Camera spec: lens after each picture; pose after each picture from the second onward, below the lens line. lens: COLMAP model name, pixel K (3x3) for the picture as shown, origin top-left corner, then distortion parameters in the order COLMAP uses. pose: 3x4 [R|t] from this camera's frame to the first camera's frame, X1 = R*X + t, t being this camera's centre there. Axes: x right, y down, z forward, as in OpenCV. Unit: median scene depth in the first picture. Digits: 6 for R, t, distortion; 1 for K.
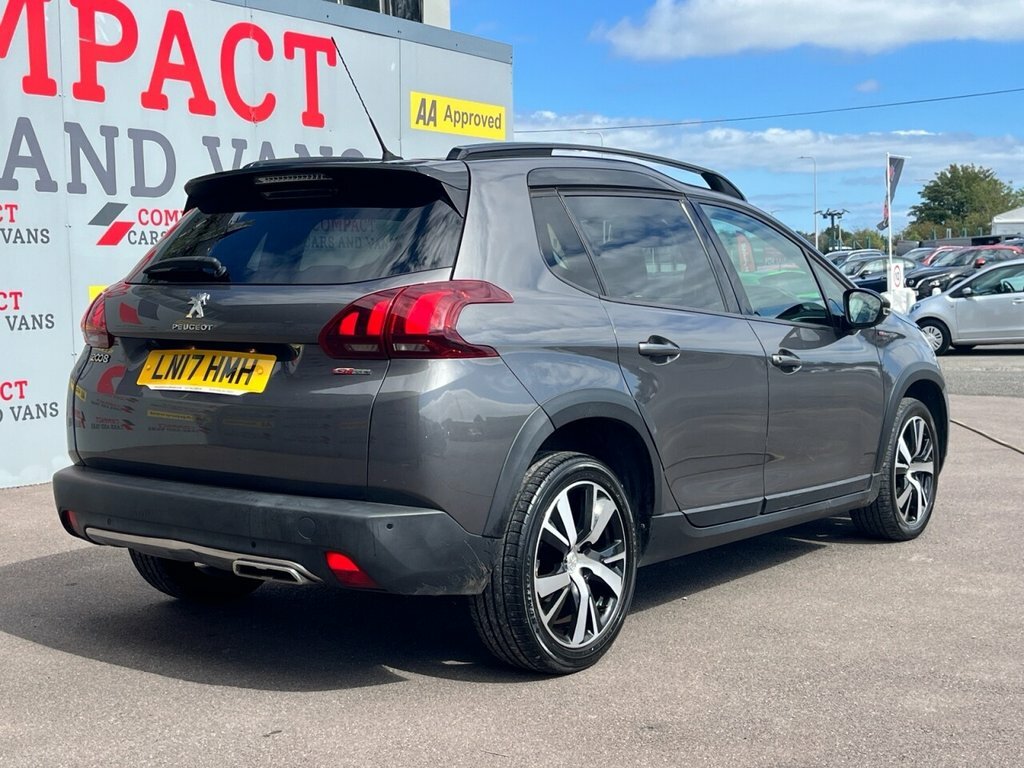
lens RADIAL K [[1446.1, 0, 511.9], [0, 1446.1, 379.5], [0, 0, 1]] dist [0.118654, 0.000000]
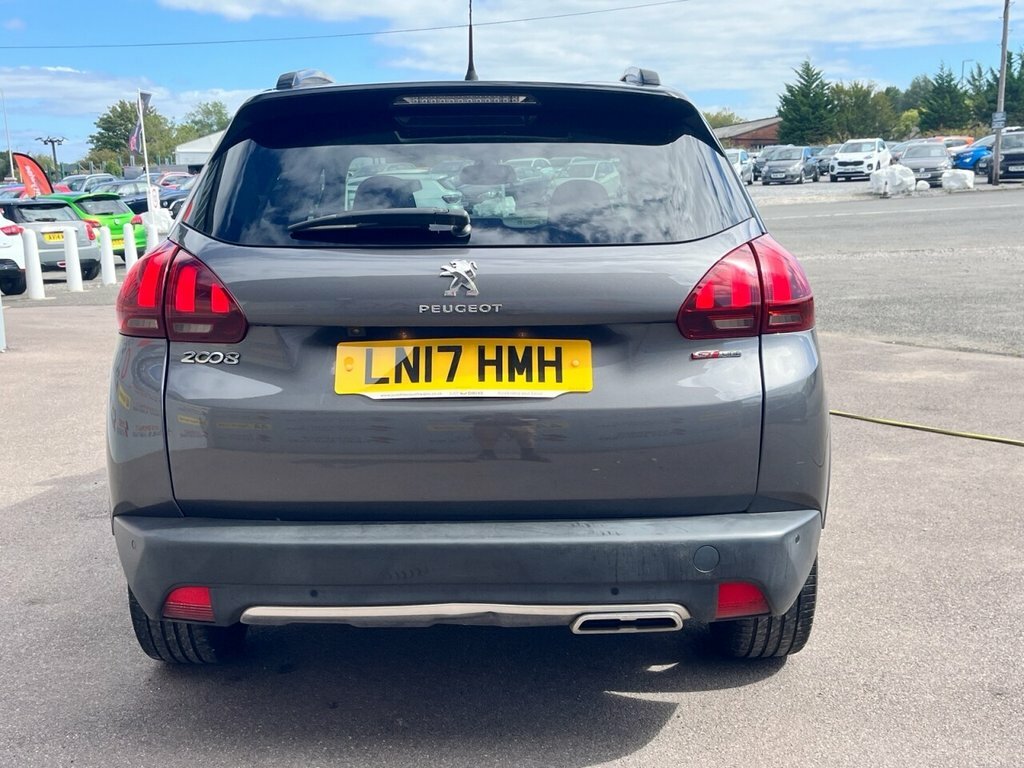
lens RADIAL K [[1181.9, 0, 512.0], [0, 1181.9, 387.5], [0, 0, 1]] dist [0.021624, 0.000000]
pose [[0.785222, -0.107271, 0.609852, -0.097584], [0.051231, 0.992758, 0.108661, -0.010384], [-0.617091, -0.054080, 0.785031, 0.092153]]
